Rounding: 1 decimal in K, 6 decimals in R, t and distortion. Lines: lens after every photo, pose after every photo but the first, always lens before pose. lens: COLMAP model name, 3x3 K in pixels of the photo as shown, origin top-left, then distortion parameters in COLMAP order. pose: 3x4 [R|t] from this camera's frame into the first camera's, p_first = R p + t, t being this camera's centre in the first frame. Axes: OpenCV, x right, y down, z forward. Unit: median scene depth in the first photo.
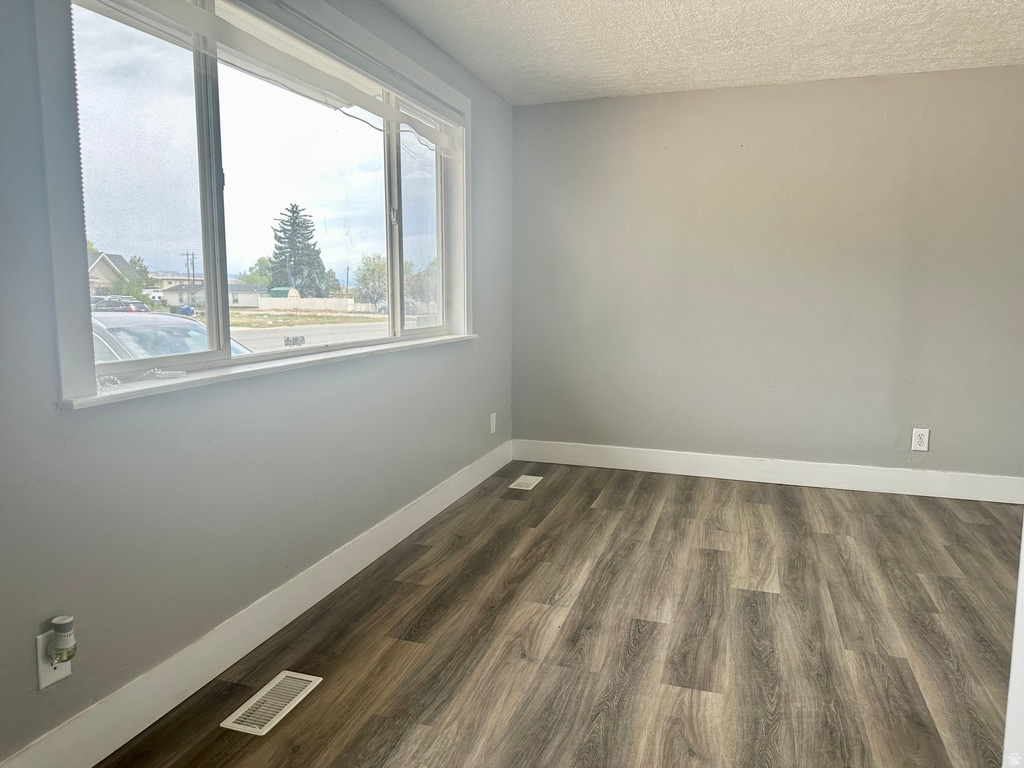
lens RADIAL K [[722.4, 0, 512.0], [0, 722.4, 384.0], [0, 0, 1]] dist [0.050222, -0.049933]
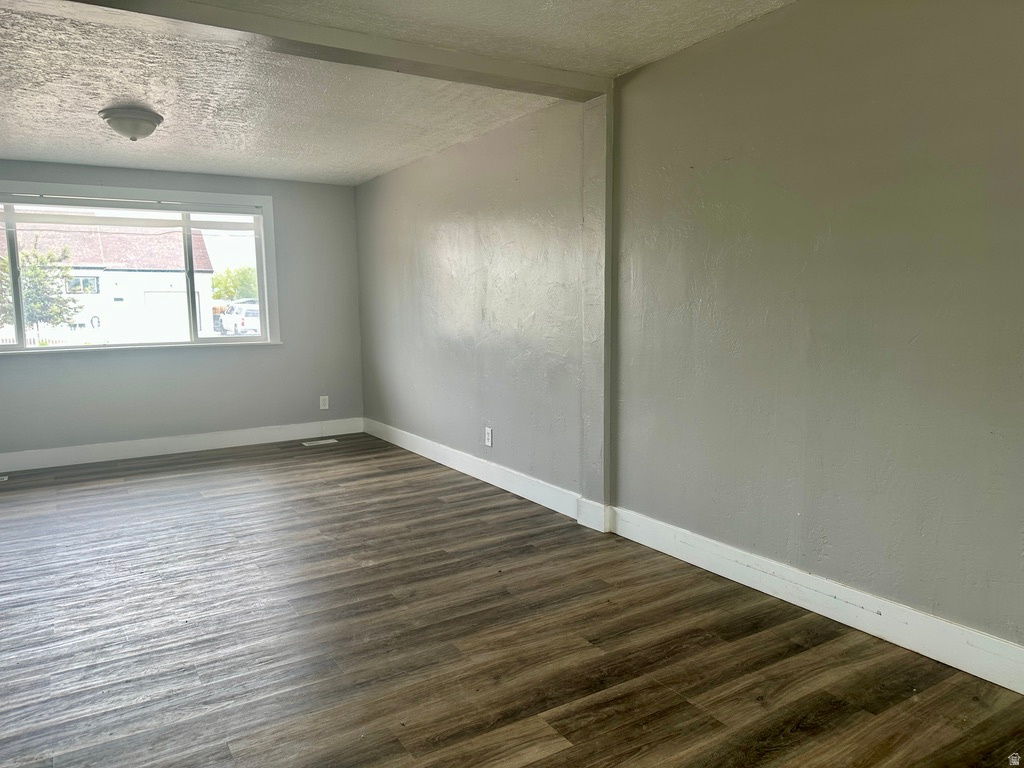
lens RADIAL K [[722.4, 0, 512.0], [0, 722.4, 384.0], [0, 0, 1]] dist [0.050222, -0.049933]
pose [[0.771972, 0.059839, -0.632834, 1.486297], [-0.065533, 0.997746, 0.014402, -0.035108], [0.632270, 0.030353, 0.774154, 0.101002]]
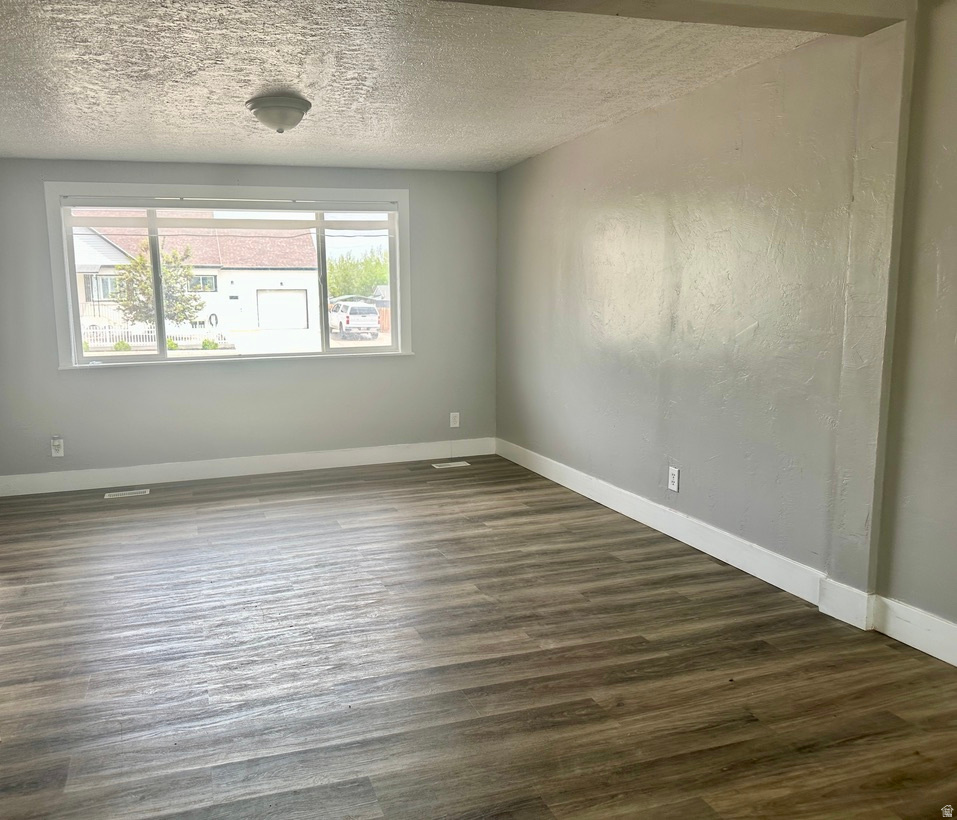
lens RADIAL K [[771.0, 0, 403.0], [0, 771.0, 402.0], [0, 0, 1]] dist [0.113722, -0.156290]
pose [[0.571050, 0.095623, -0.815327, 1.311958], [-0.084739, 0.994753, 0.057316, -0.059921], [0.816530, 0.036360, 0.576157, 0.120925]]
